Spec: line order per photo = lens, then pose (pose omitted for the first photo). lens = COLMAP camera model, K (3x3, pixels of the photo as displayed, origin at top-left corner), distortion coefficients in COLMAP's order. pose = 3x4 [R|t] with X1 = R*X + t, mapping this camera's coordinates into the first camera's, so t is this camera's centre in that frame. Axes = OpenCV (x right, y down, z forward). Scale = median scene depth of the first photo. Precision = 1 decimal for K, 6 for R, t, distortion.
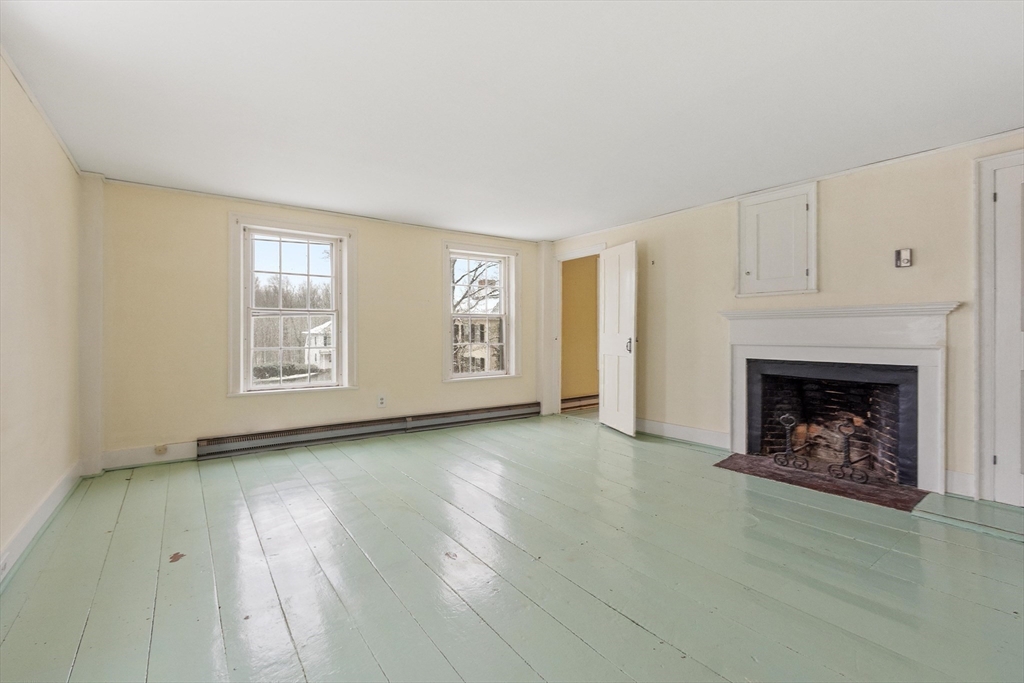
lens RADIAL K [[451.5, 0, 511.1], [0, 451.5, 336.0], [0, 0, 1]] dist [-0.001346, -0.000209]
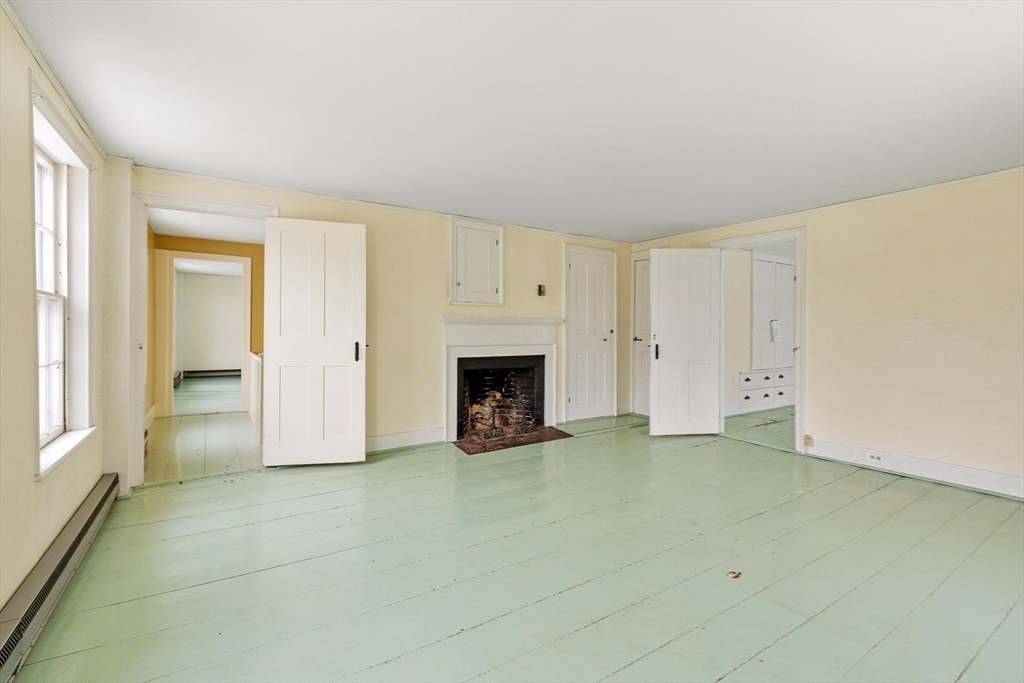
lens RADIAL K [[451.5, 0, 509.6], [0, 451.5, 335.3], [0, 0, 1]] dist [-0.001346, -0.000209]
pose [[0.058371, -0.006555, 0.998273, -0.688417], [0.004855, 0.999968, 0.006282, -0.015898], [-0.998283, 0.004480, 0.058401, 0.875518]]
